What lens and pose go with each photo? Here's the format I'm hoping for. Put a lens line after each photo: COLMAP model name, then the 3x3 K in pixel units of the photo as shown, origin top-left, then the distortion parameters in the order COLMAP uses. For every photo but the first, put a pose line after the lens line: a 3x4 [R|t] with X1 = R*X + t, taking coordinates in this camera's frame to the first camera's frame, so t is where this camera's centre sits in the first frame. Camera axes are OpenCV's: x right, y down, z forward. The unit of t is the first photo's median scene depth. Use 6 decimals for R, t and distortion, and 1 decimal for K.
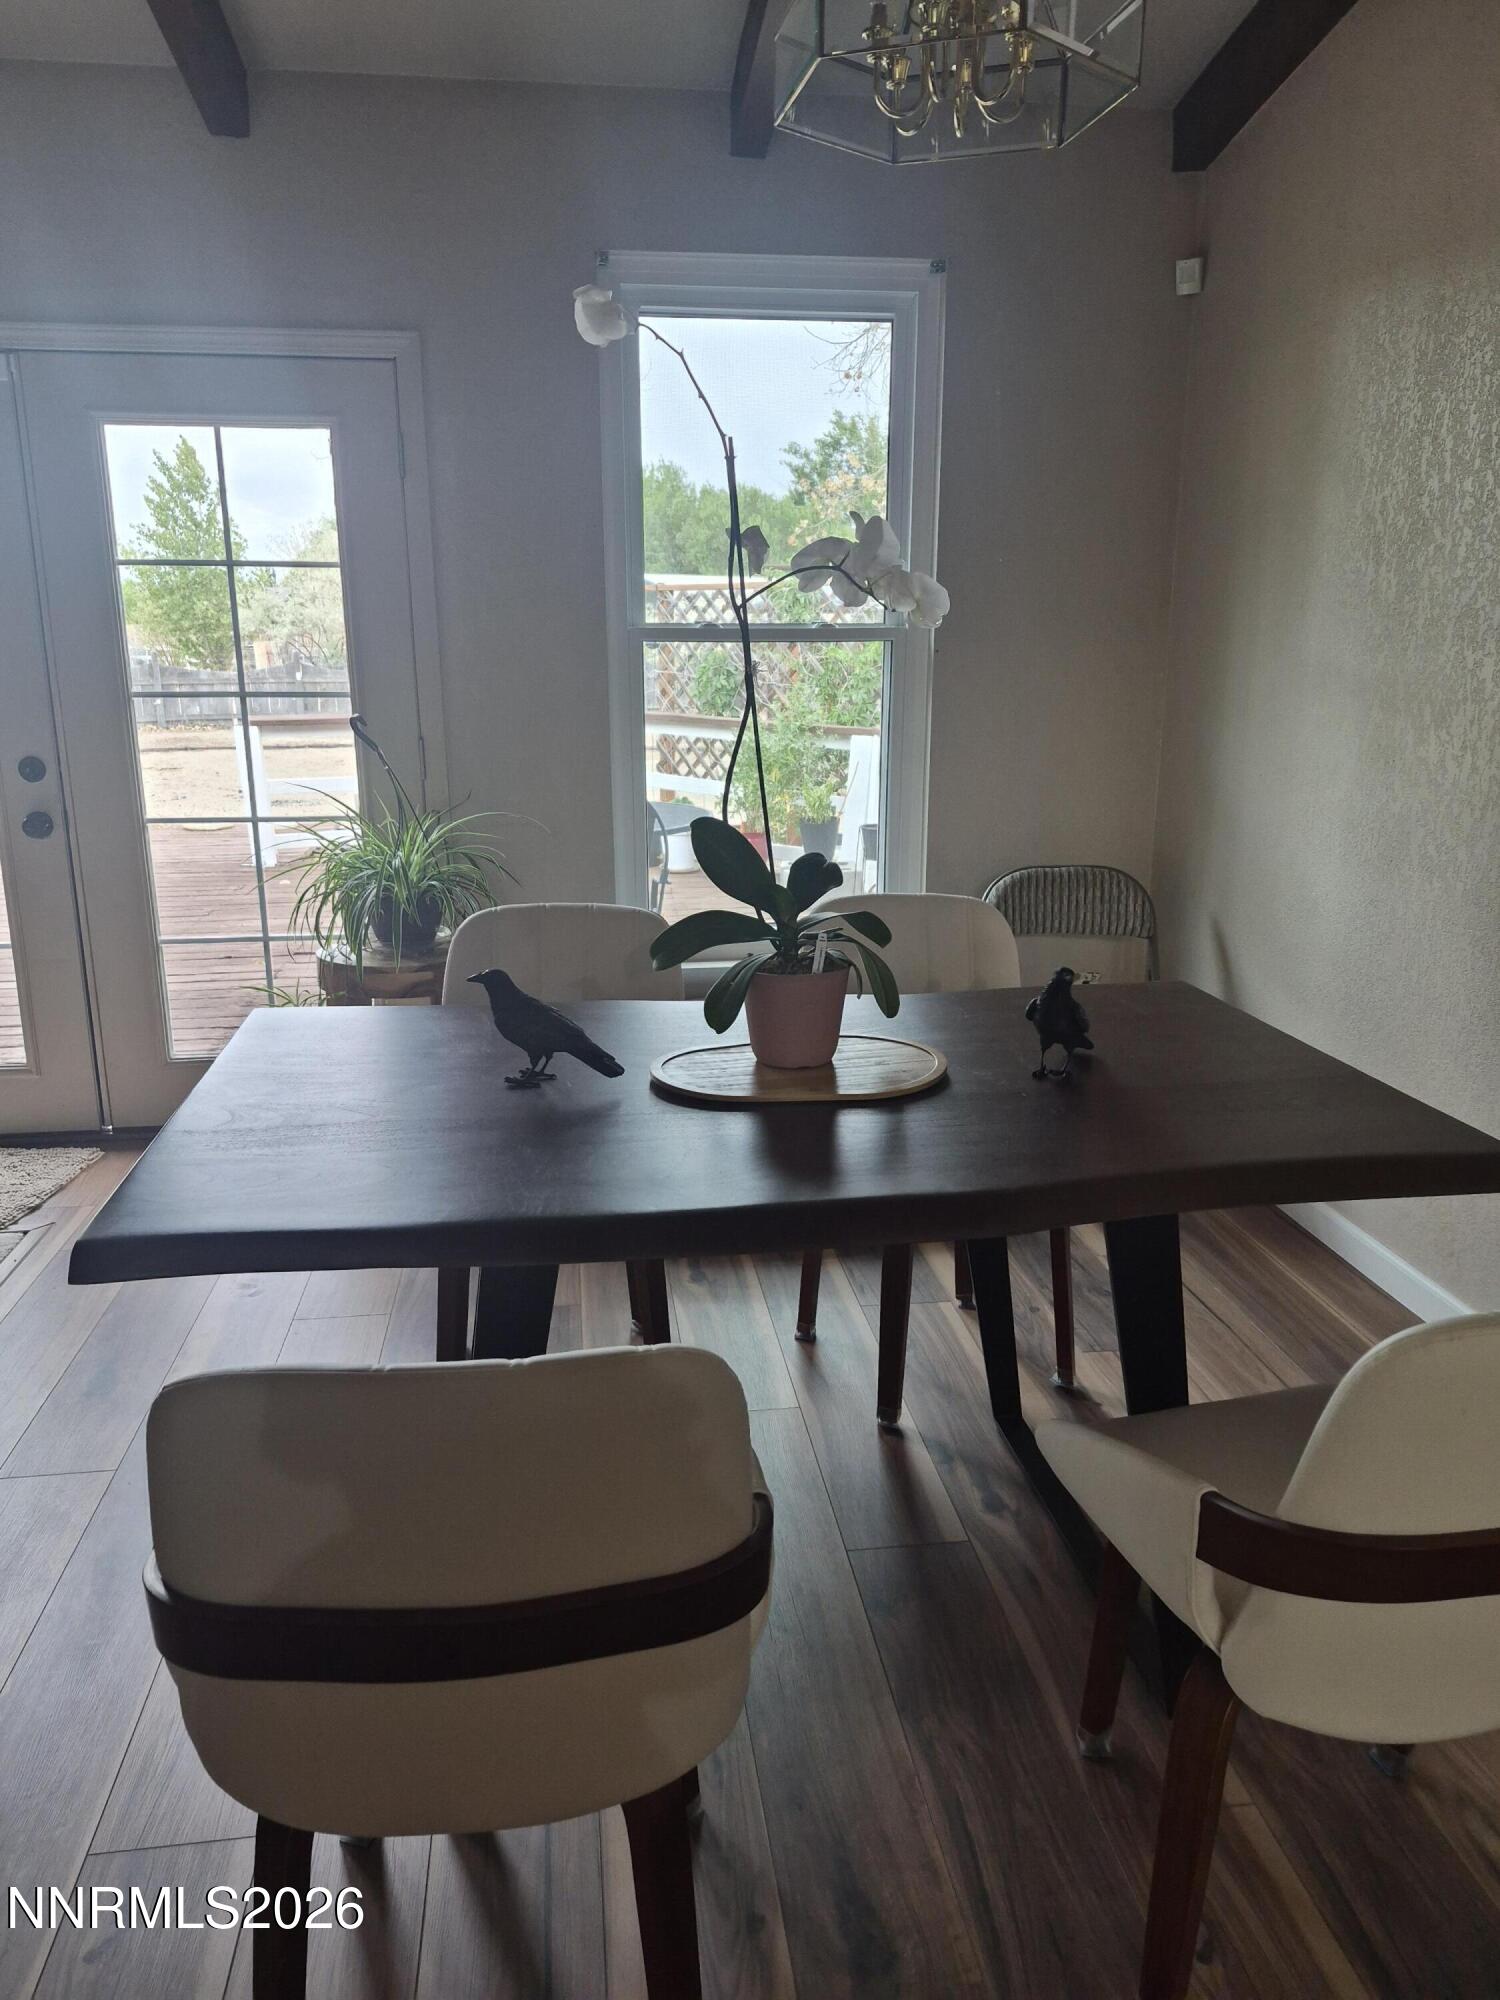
lens RADIAL K [[1400.4, 0, 750.0], [0, 1400.4, 1000.0], [0, 0, 1]] dist [0.285138, -0.456644]
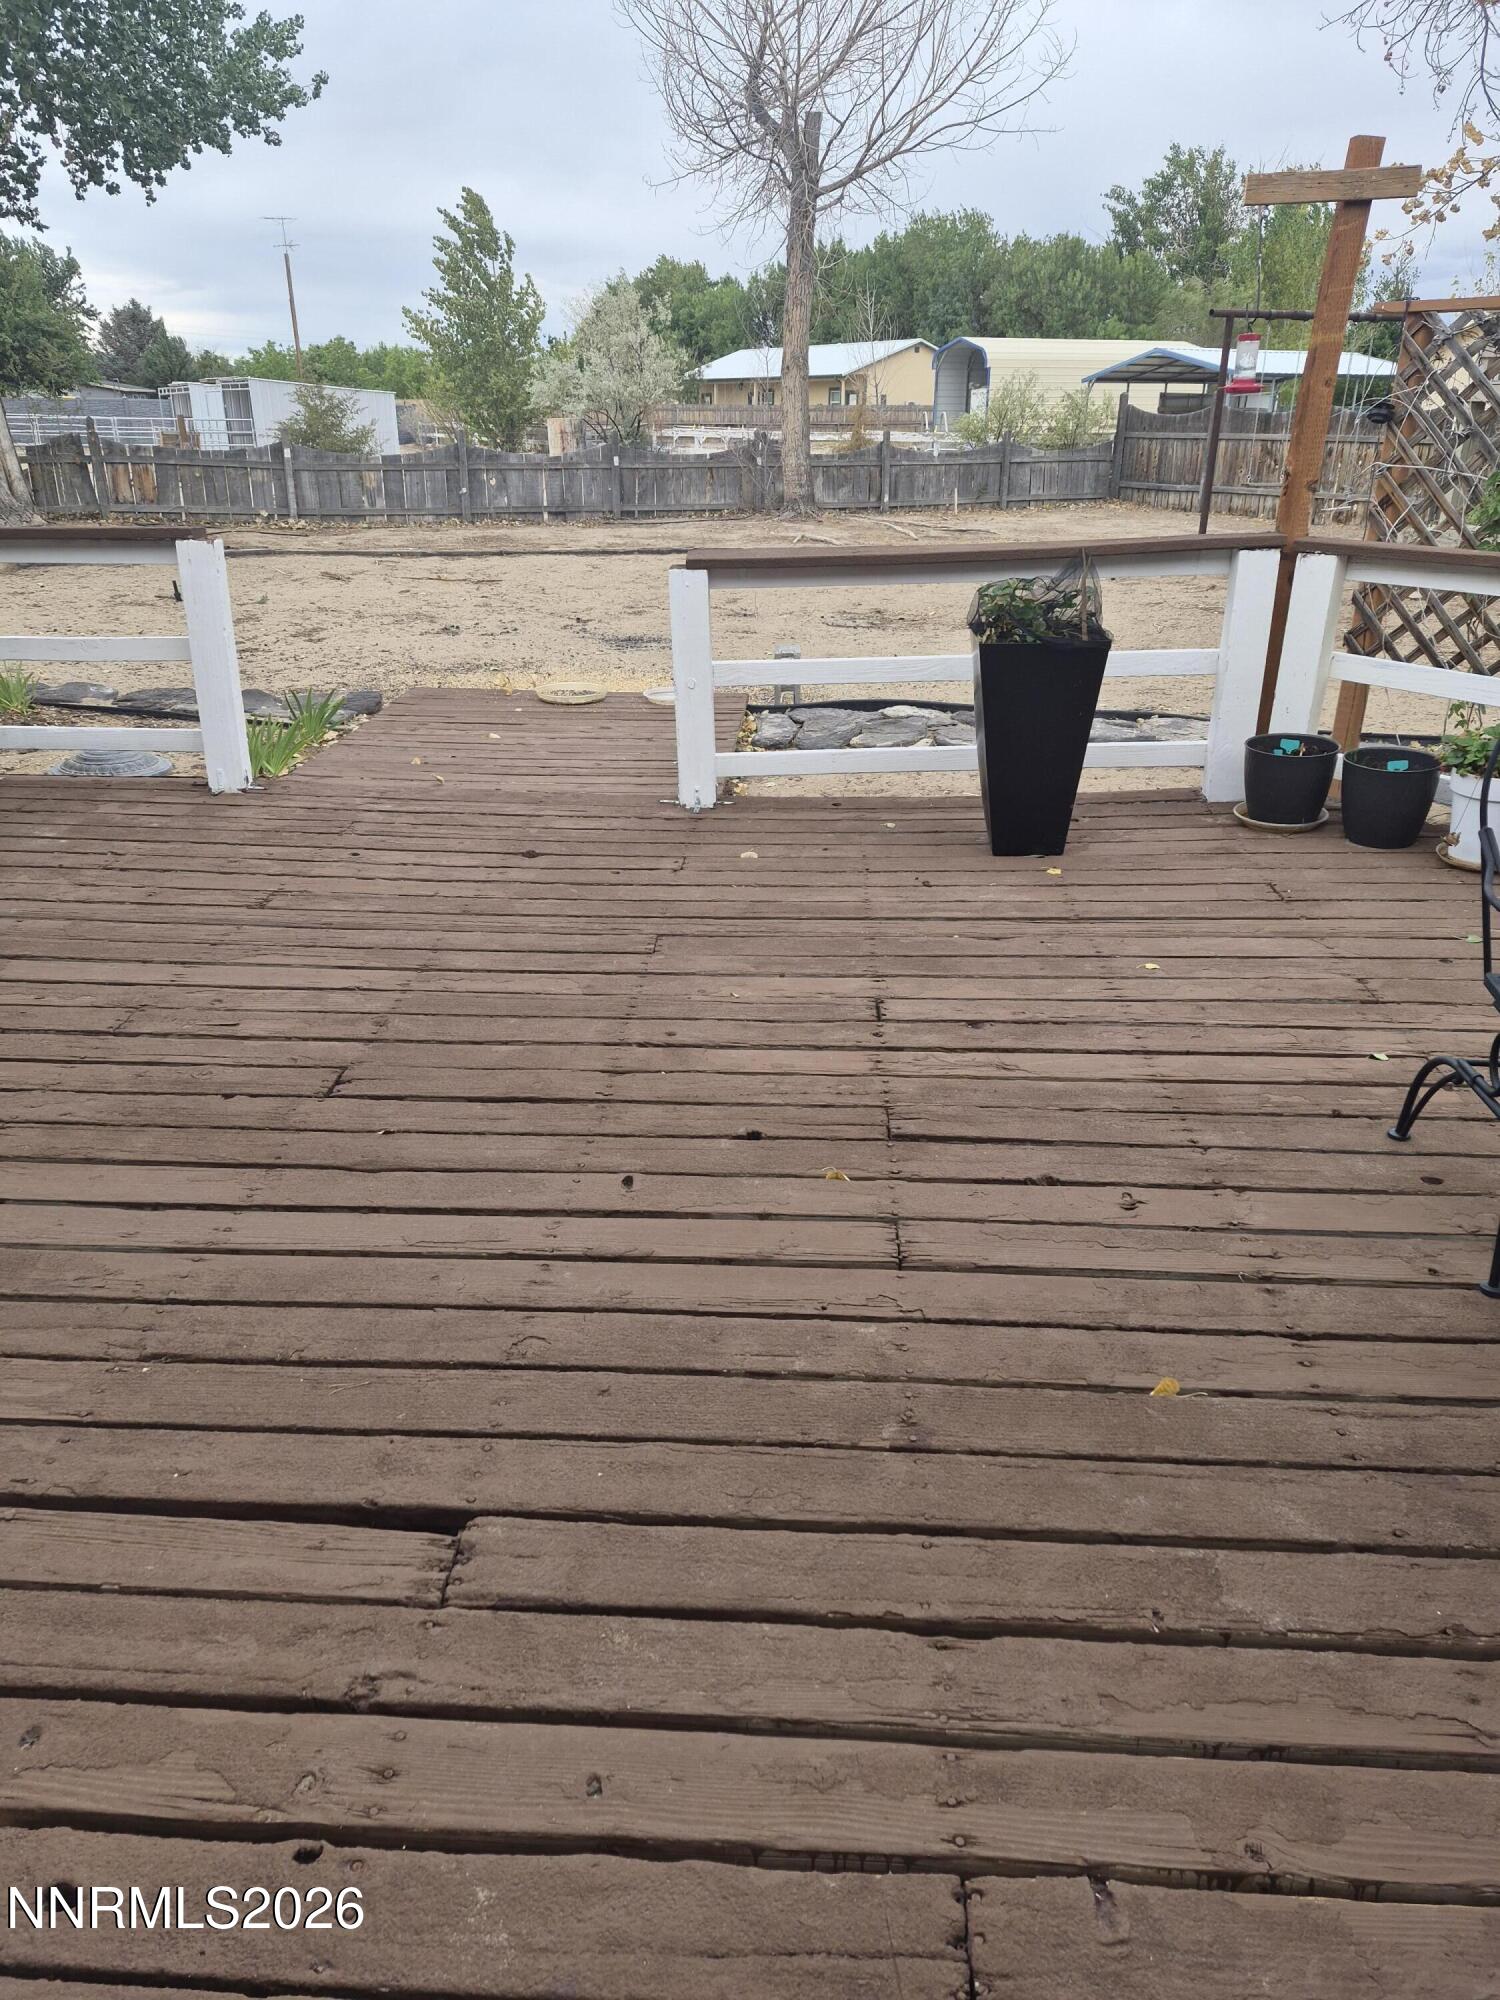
lens RADIAL K [[1335.9, 0, 750.0], [0, 1335.9, 1000.0], [0, 0, 1]] dist [0.045222, -0.000288]
pose [[0.986861, 0.075540, -0.142826, -0.054843], [-0.051696, 0.985132, 0.163838, -0.025257], [0.153079, -0.154301, 0.976093, 0.105410]]
